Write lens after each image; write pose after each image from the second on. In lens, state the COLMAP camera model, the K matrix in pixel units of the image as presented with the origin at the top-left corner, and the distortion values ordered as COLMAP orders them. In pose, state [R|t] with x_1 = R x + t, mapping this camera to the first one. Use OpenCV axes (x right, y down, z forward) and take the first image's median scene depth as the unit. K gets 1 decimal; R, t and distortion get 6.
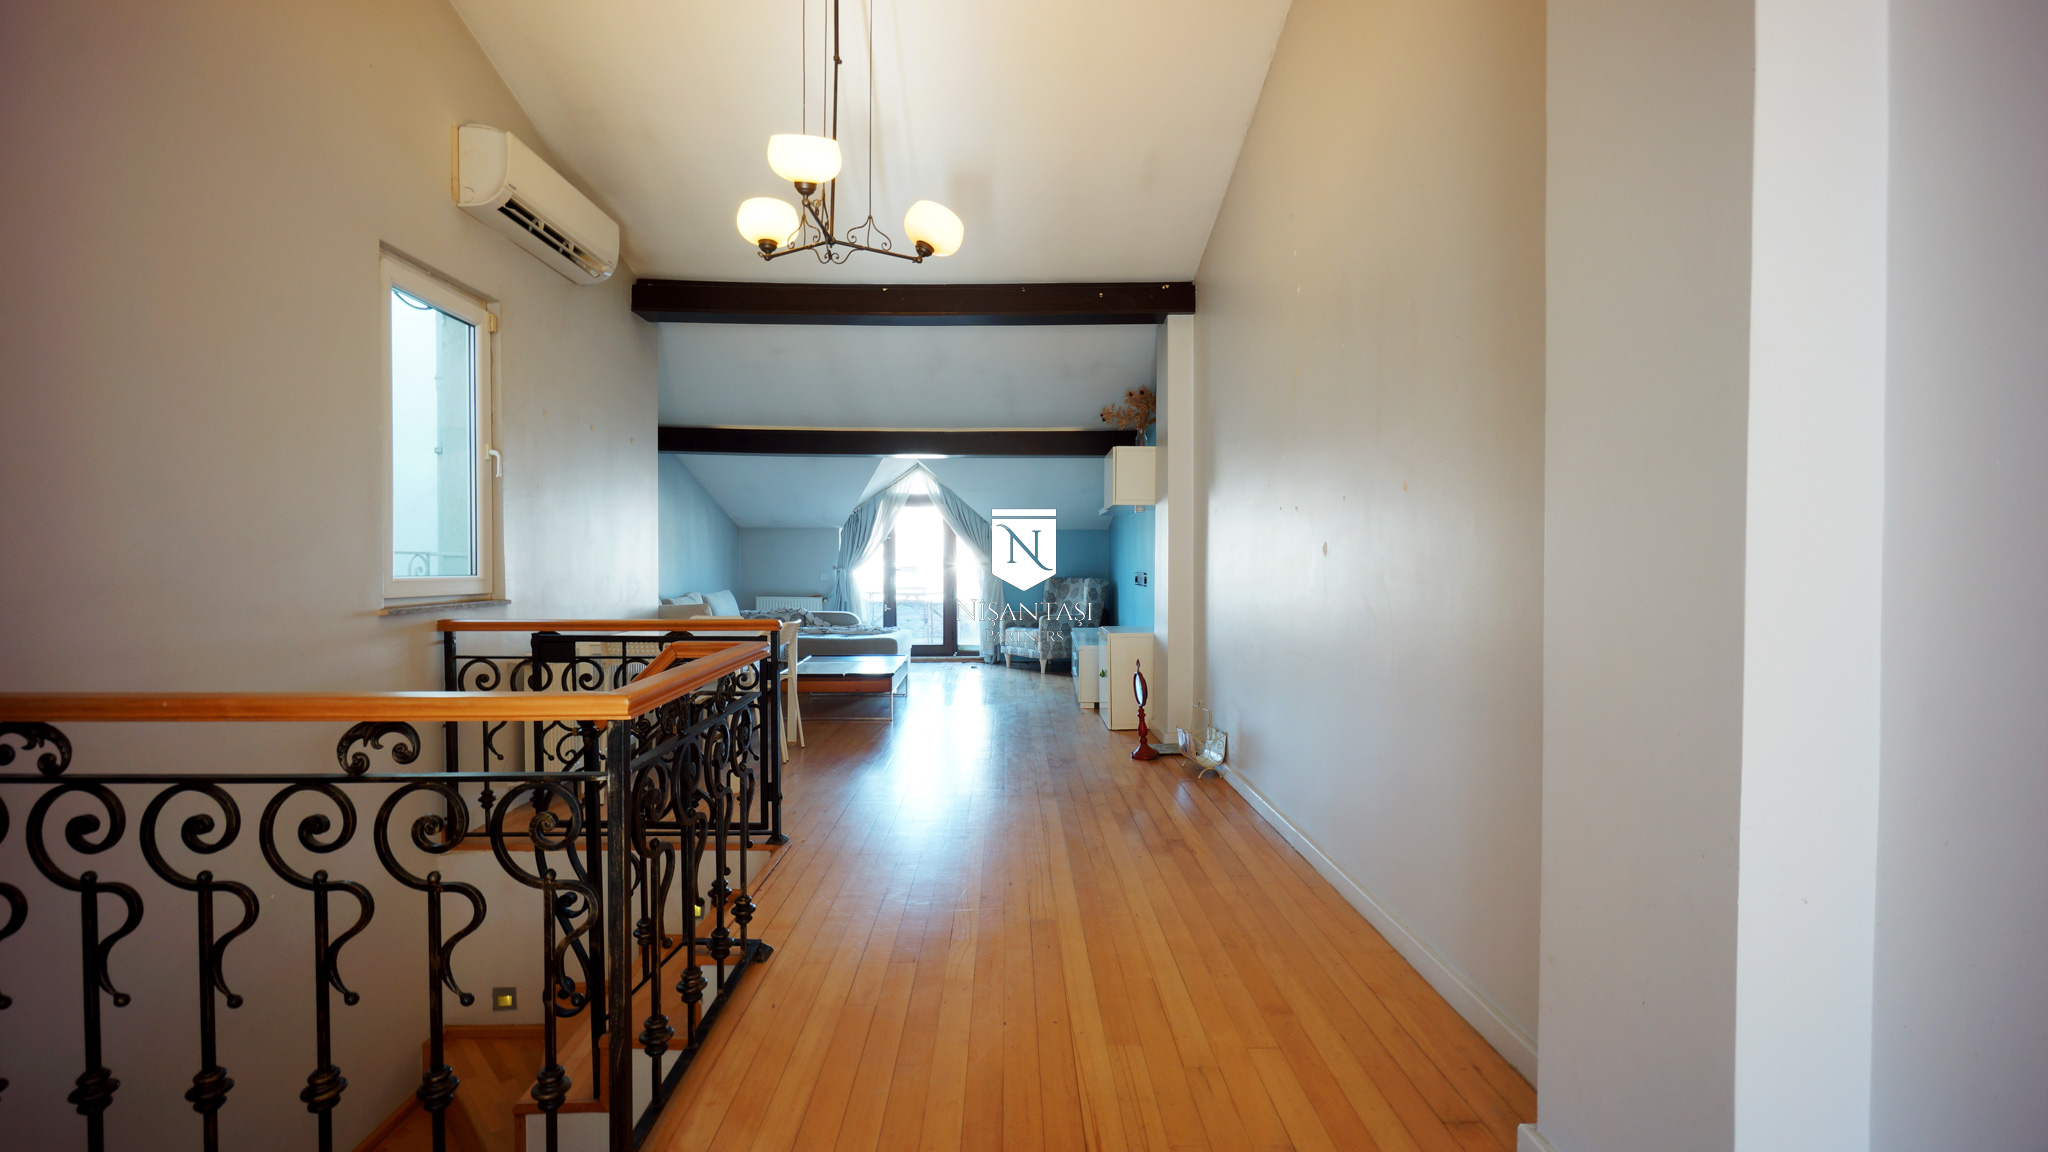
lens RADIAL K [[881.2, 0, 1017.7], [0, 881.2, 579.8], [0, 0, 1]] dist [-0.008771, 0.004923]
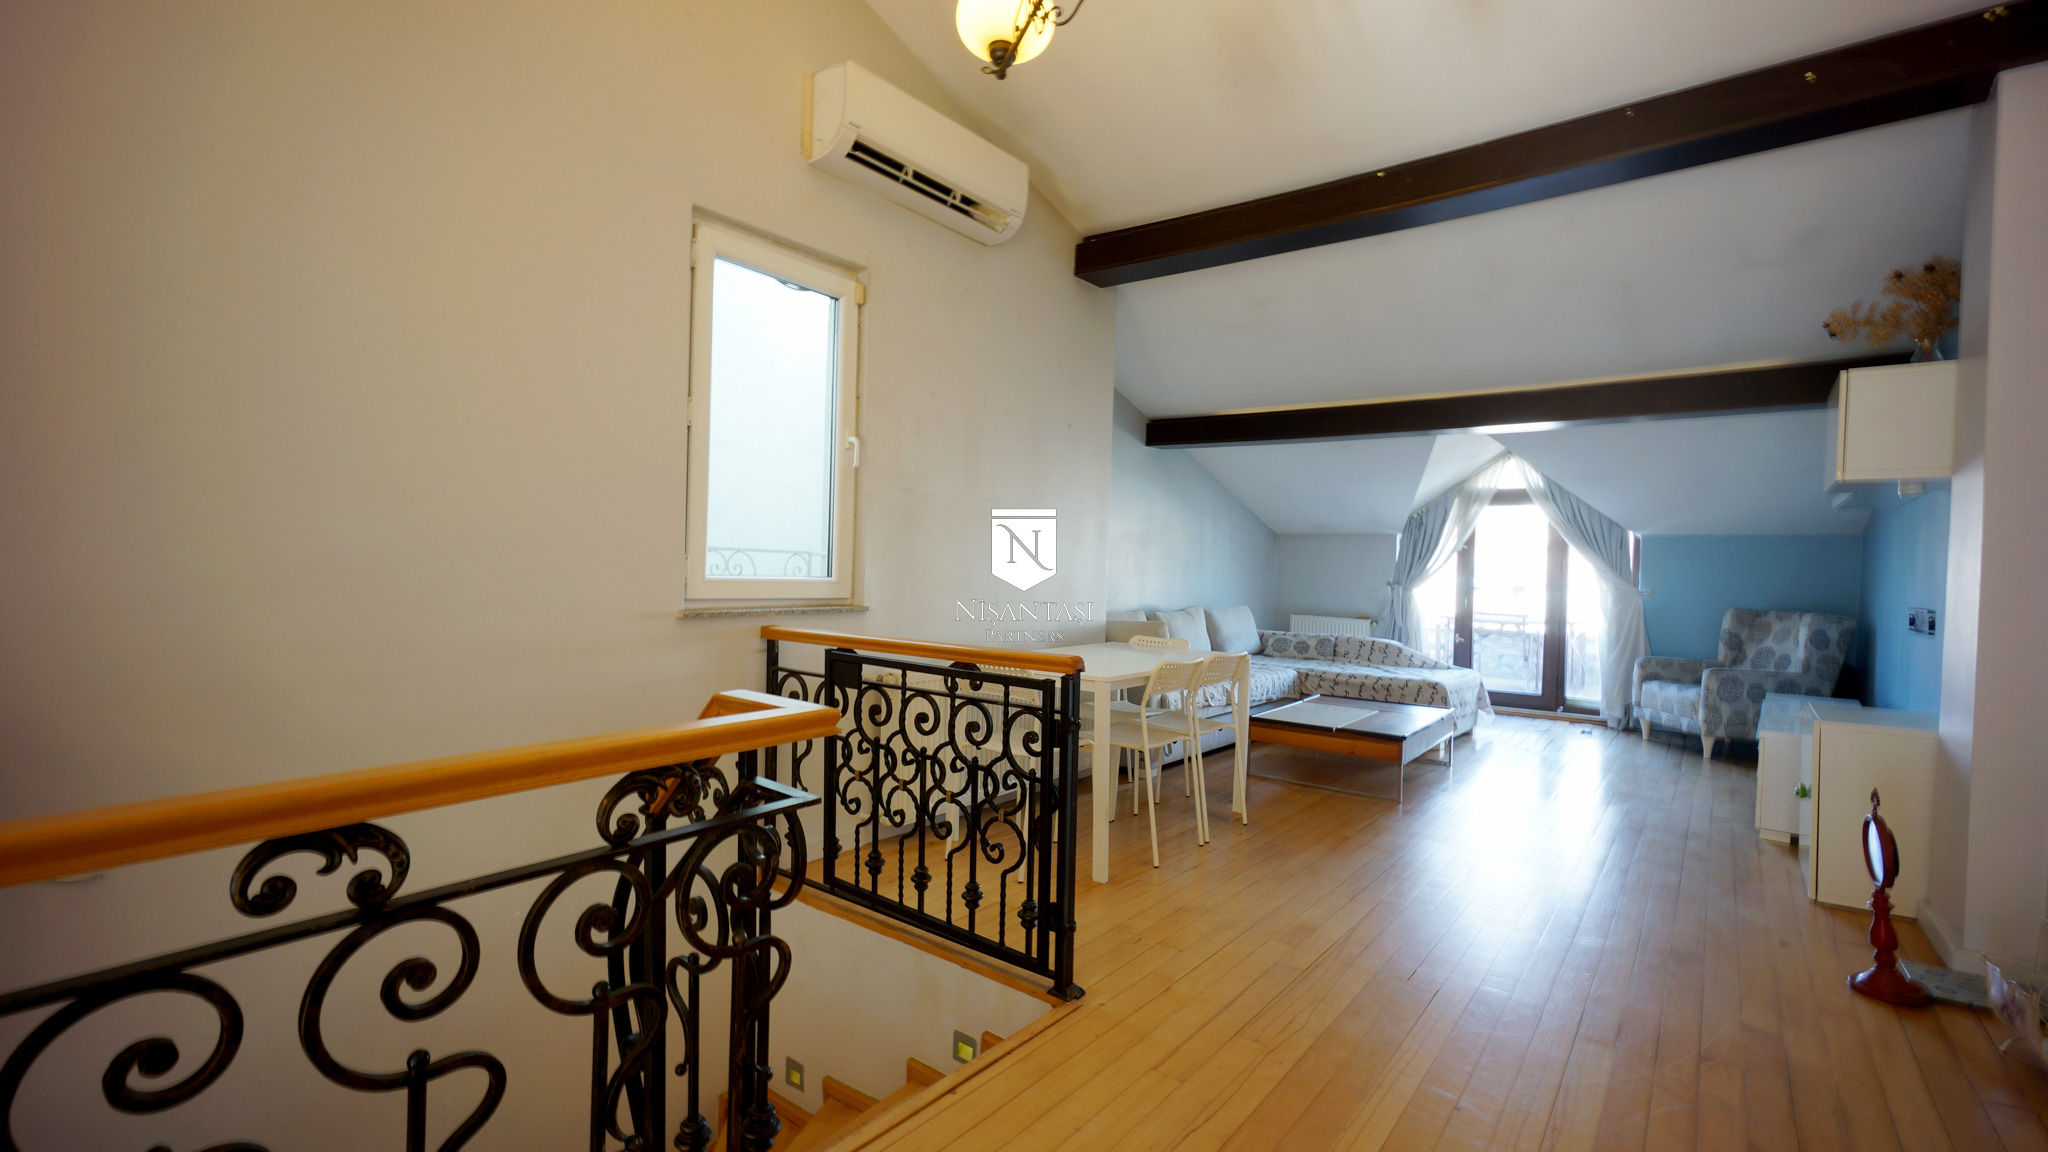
lens RADIAL K [[881.2, 0, 1018.6], [0, 881.2, 582.9], [0, 0, 1]] dist [-0.008771, 0.004923]
pose [[0.772260, 0.030935, -0.634553, 0.058062], [-0.038365, 0.999262, 0.002025, -0.004997], [0.634148, 0.022781, 0.772876, 0.246755]]
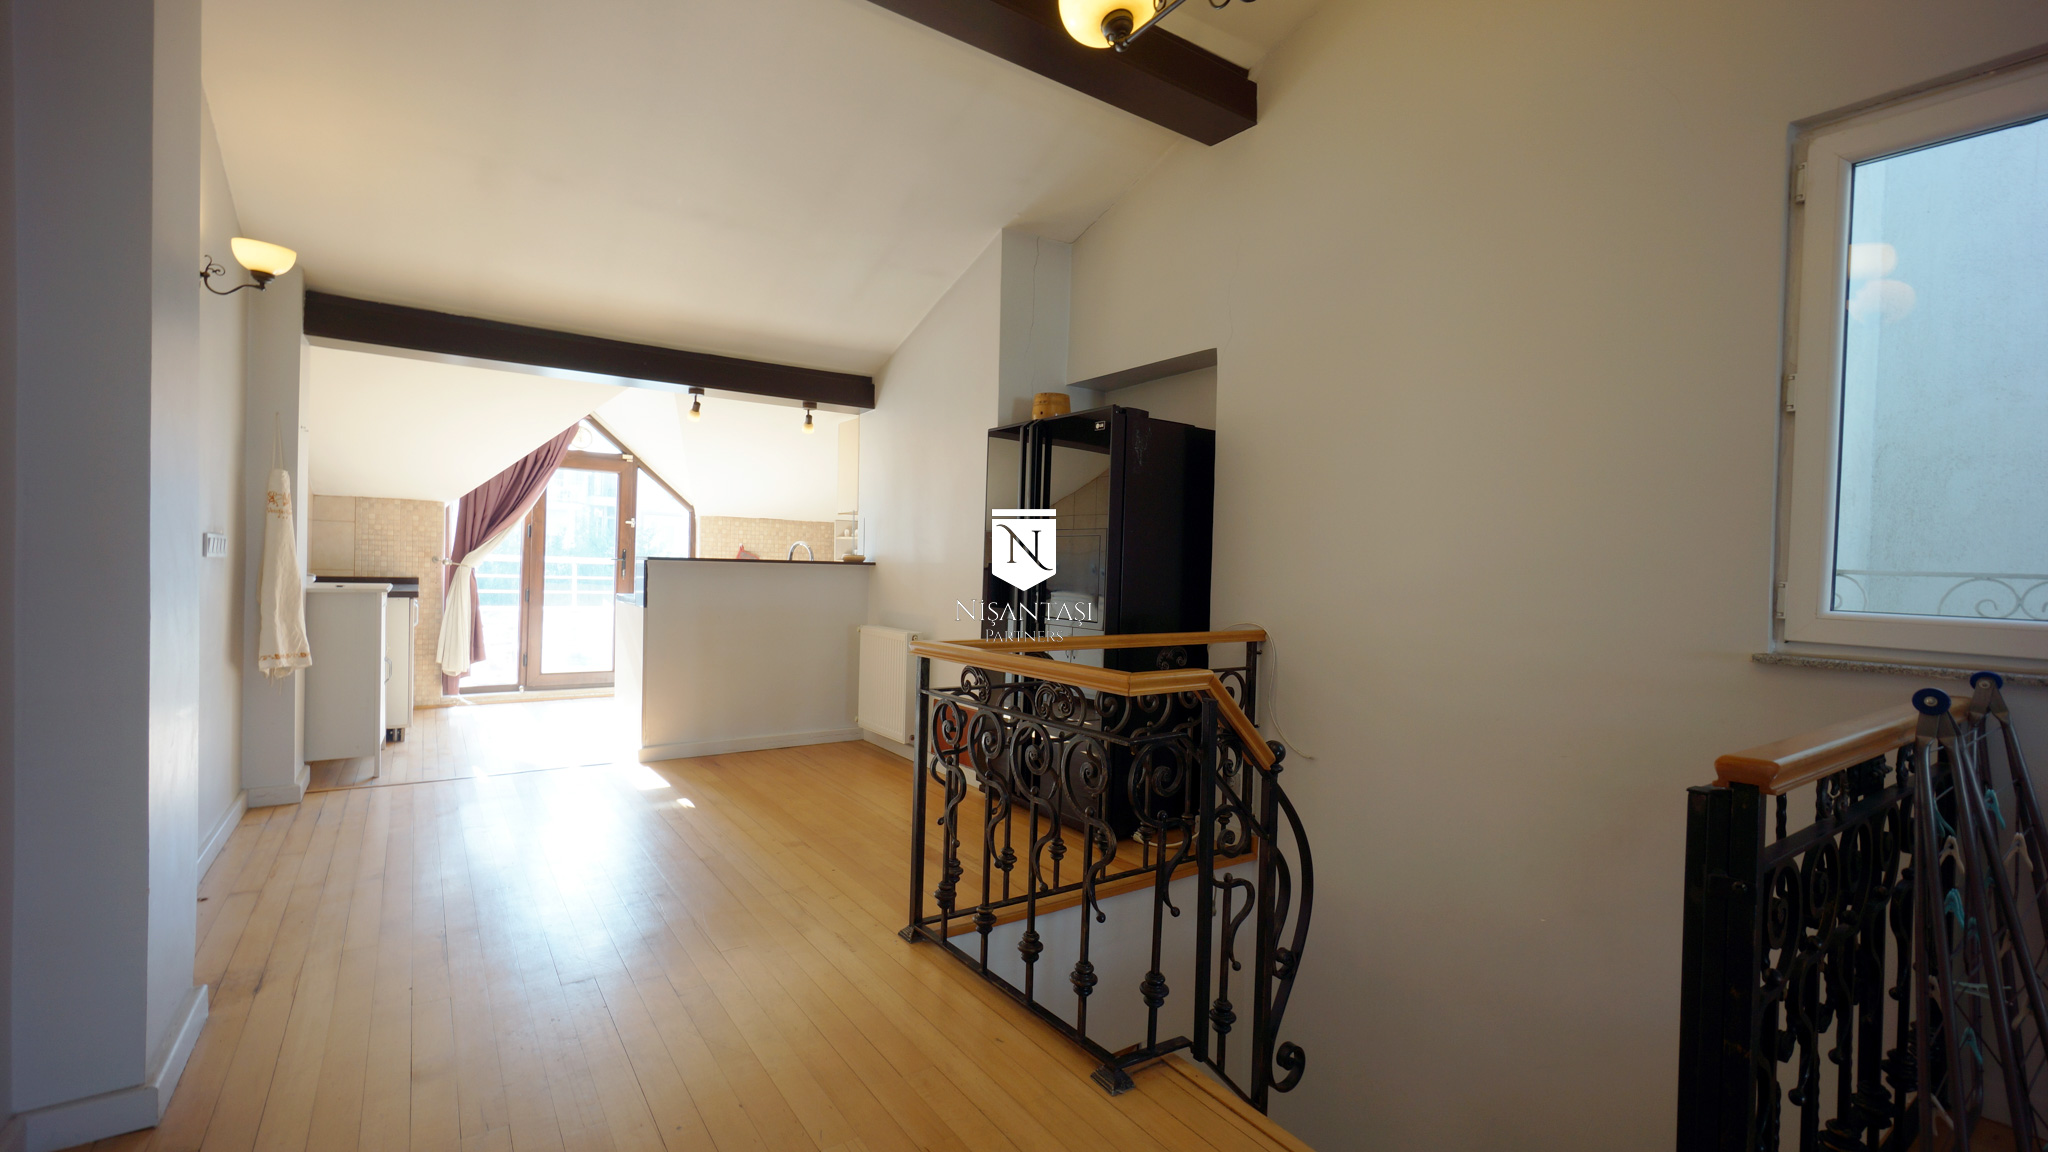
lens RADIAL K [[881.2, 0, 1032.2], [0, 881.2, 571.5], [0, 0, 1]] dist [-0.008771, 0.004923]
pose [[-0.826843, -0.017594, -0.562158, 0.073146], [-0.042779, 0.998583, 0.031668, -0.013571], [0.560804, 0.050233, -0.826423, 0.592695]]
